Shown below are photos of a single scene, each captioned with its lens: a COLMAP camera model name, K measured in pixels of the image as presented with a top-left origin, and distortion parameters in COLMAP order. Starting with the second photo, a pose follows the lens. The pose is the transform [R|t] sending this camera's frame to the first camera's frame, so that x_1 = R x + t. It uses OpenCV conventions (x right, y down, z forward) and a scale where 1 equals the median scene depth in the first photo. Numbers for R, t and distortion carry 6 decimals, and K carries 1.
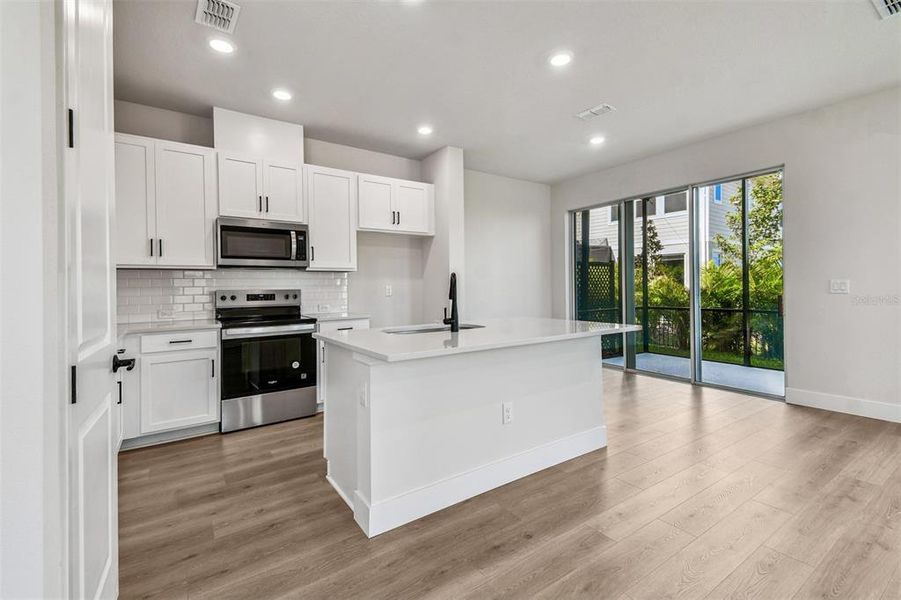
lens RADIAL K [[393.6, 0, 453.5], [0, 393.6, 286.3], [0, 0, 1]] dist [0.043126, -0.017461]
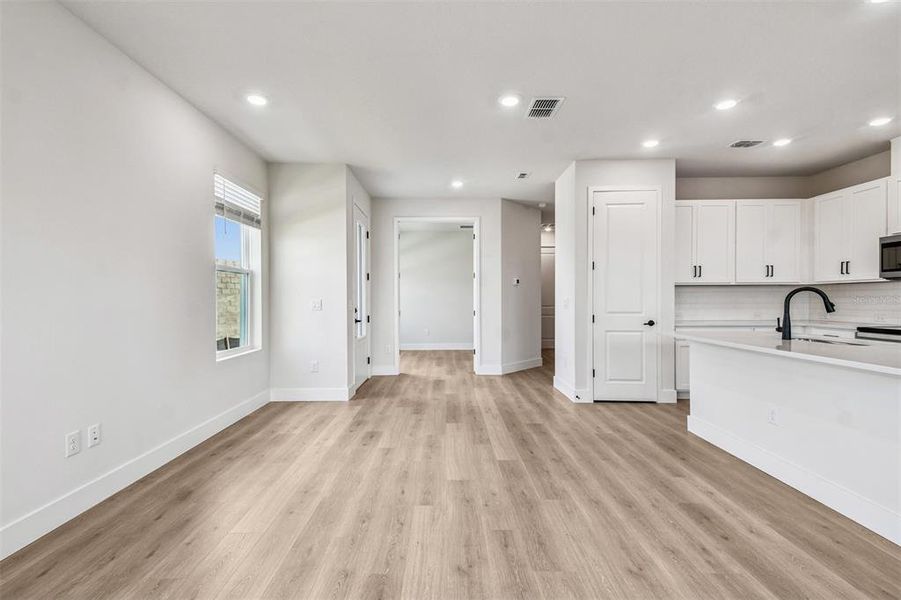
lens RADIAL K [[393.6, 0, 446.3], [0, 393.6, 303.1], [0, 0, 1]] dist [0.043126, -0.017461]
pose [[-0.565095, 0.023697, -0.824686, 0.998940], [0.010545, 0.999713, 0.021500, -0.017025], [0.824959, 0.003453, -0.565183, 0.557477]]
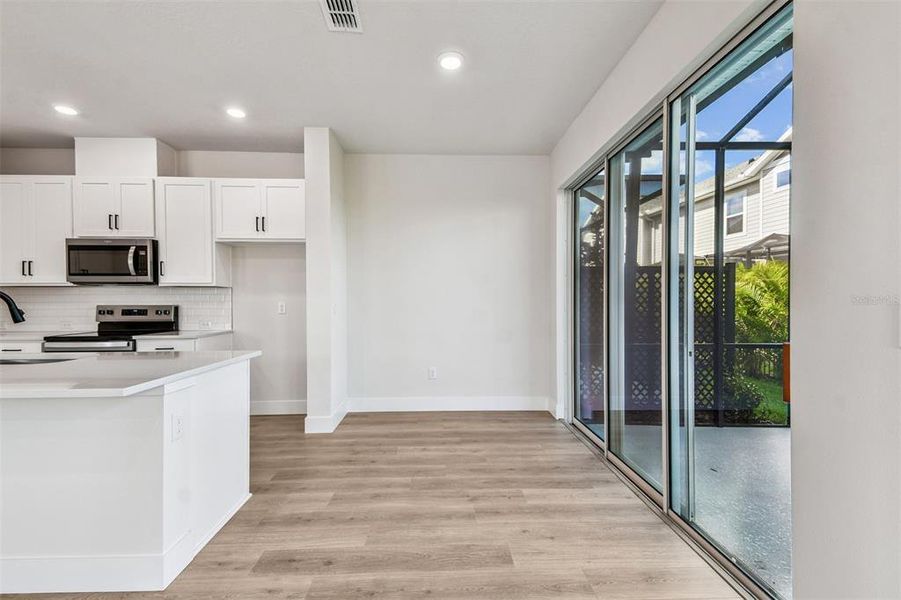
lens RADIAL K [[393.6, 0, 450.0], [0, 393.6, 305.8], [0, 0, 1]] dist [0.043126, -0.017461]
pose [[0.841581, 0.016234, -0.539886, 0.795655], [-0.008338, 0.999820, 0.017066, -0.014494], [0.540066, -0.009861, 0.841565, 0.573046]]
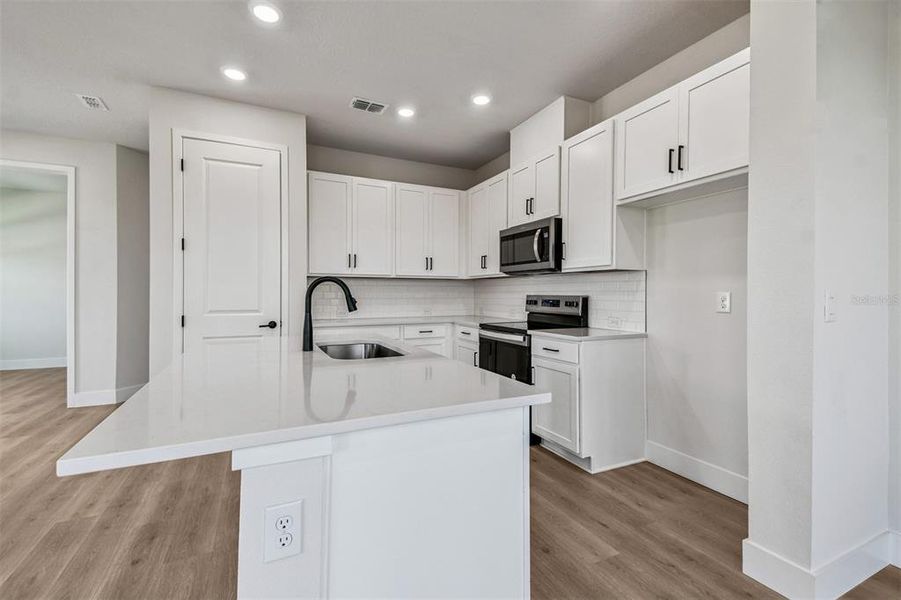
lens RADIAL K [[393.6, 0, 444.7], [0, 393.6, 294.8], [0, 0, 1]] dist [0.043126, -0.017461]
pose [[-0.167062, 0.015846, -0.985819, 0.490488], [-0.000218, 0.999870, 0.016108, -0.007396], [0.985946, 0.002906, -0.167037, 0.927593]]
